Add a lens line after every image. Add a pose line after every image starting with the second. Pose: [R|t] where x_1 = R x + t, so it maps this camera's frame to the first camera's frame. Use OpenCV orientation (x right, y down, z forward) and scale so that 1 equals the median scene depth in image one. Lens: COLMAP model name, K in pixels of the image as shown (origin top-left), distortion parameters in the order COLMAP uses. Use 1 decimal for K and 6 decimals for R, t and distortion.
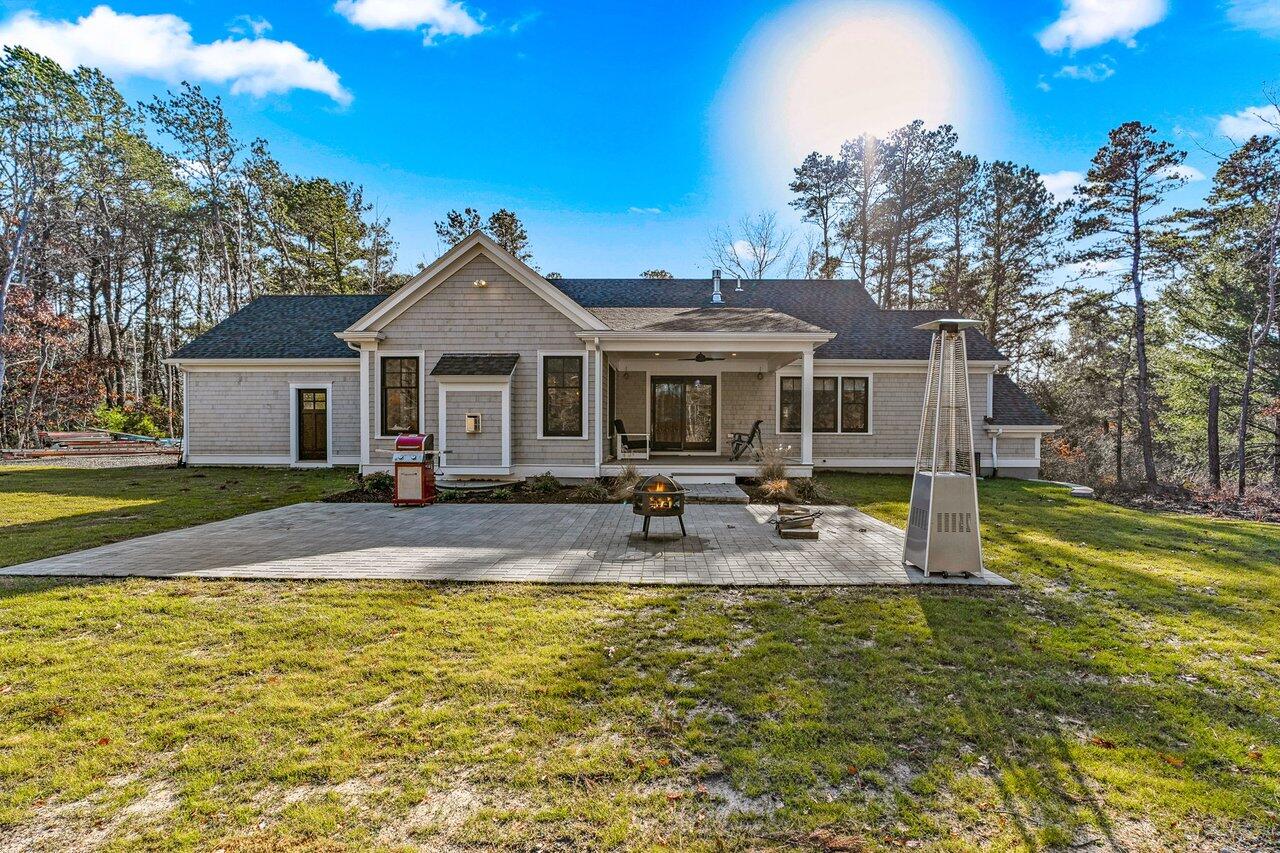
lens RADIAL K [[573.9, 0, 639.4], [0, 573.9, 429.9], [0, 0, 1]] dist [-0.008349, 0.001393]
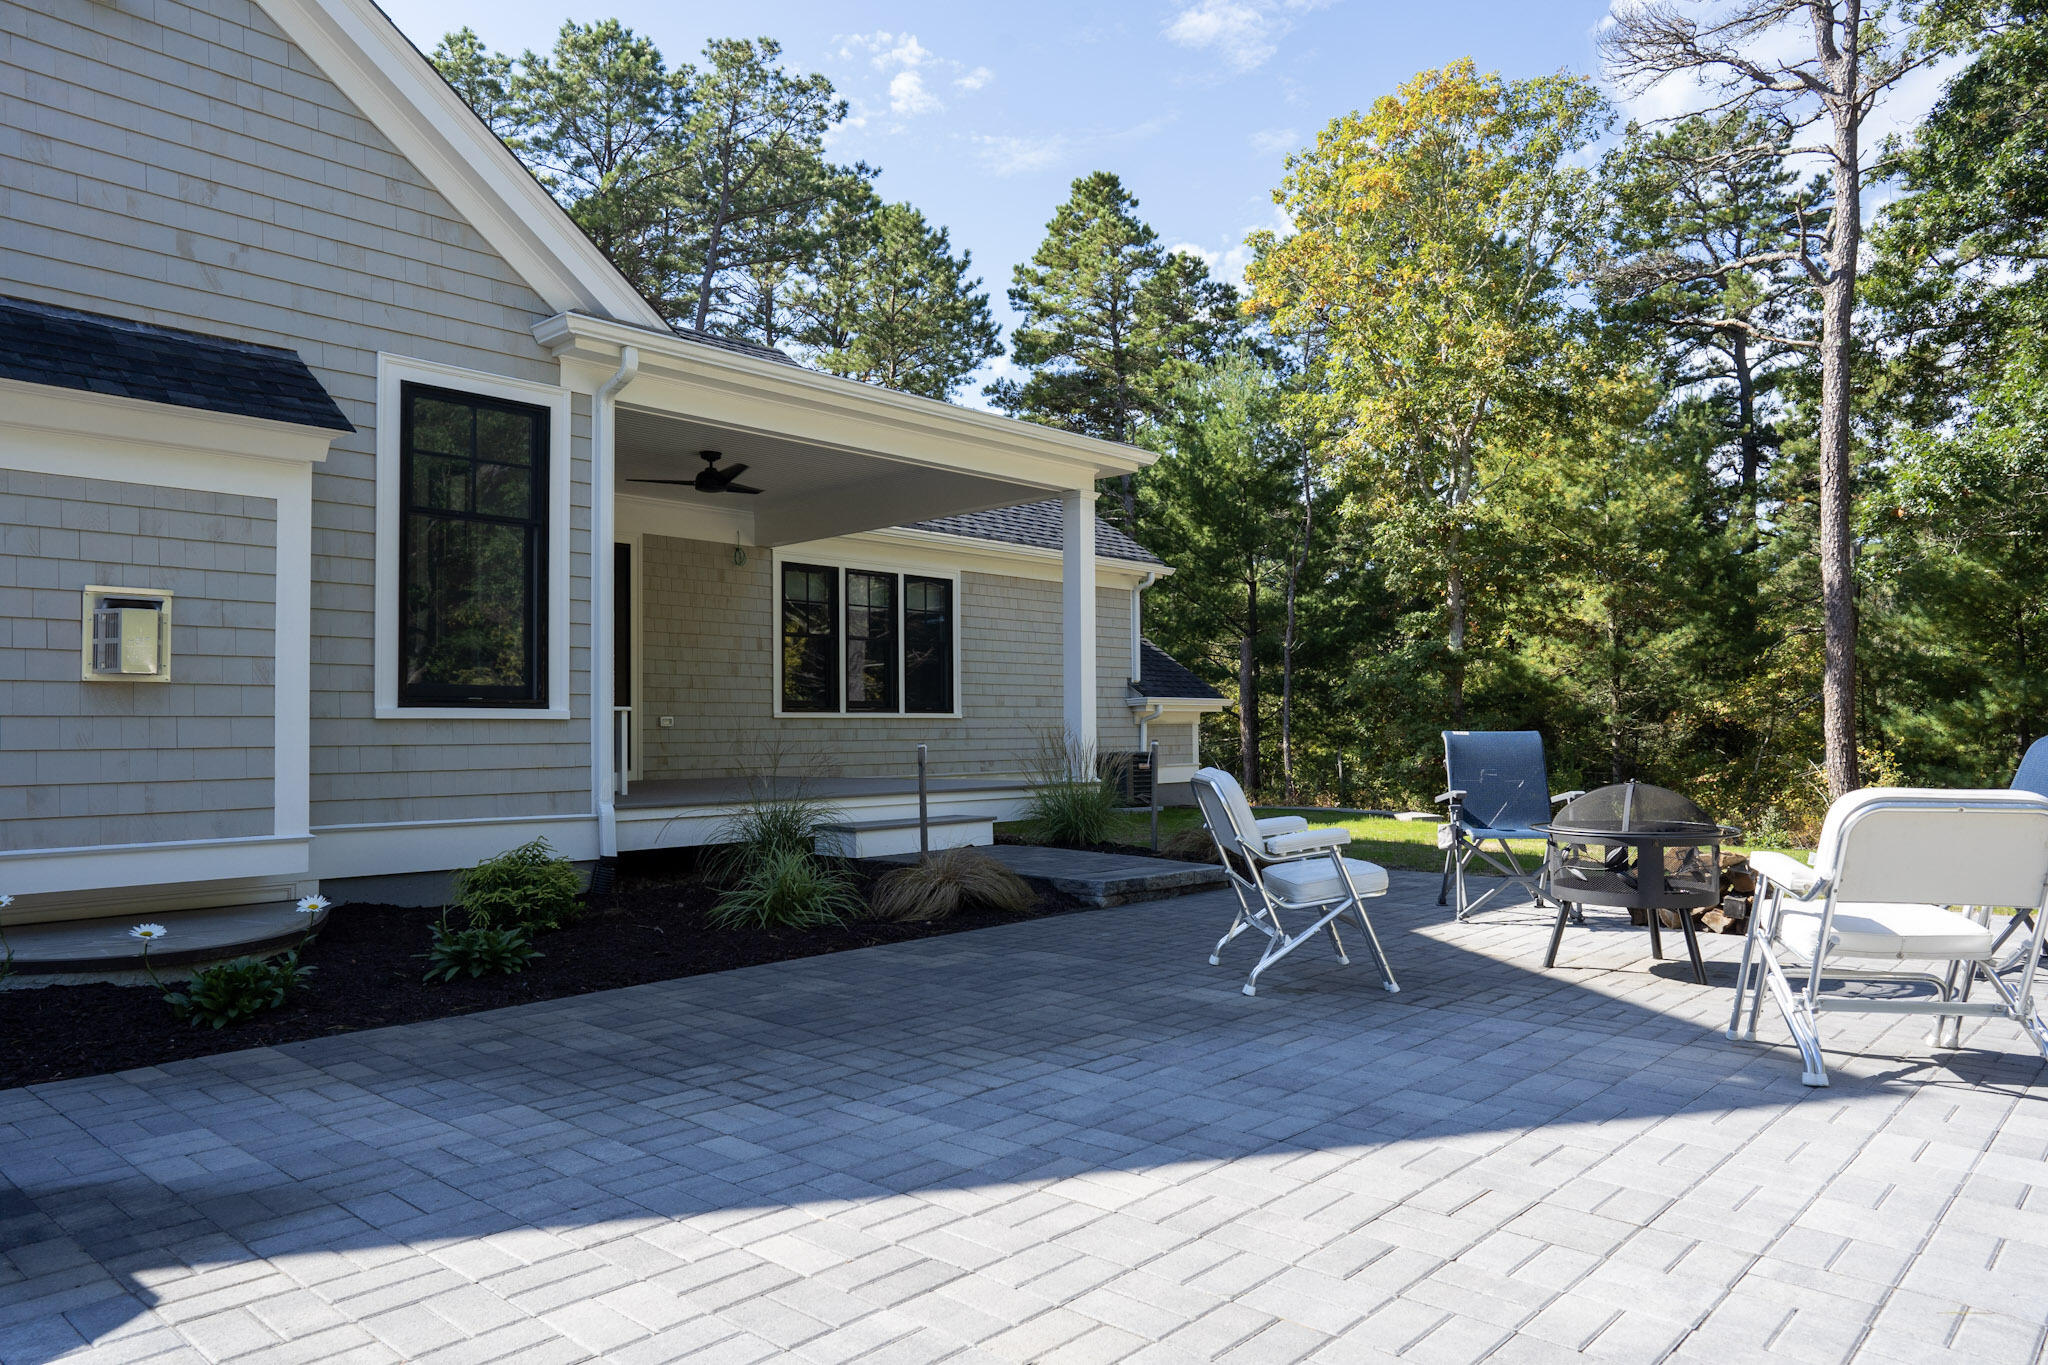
lens RADIAL K [[1330.9, 0, 1022.8], [0, 1330.9, 682.4], [0, 0, 1]] dist [0.007566, 0.001835]
pose [[0.683840, 0.017885, 0.729413, -0.400545], [0.009824, 0.999383, -0.033715, 0.022918], [-0.729566, 0.030221, 0.683242, 0.416652]]
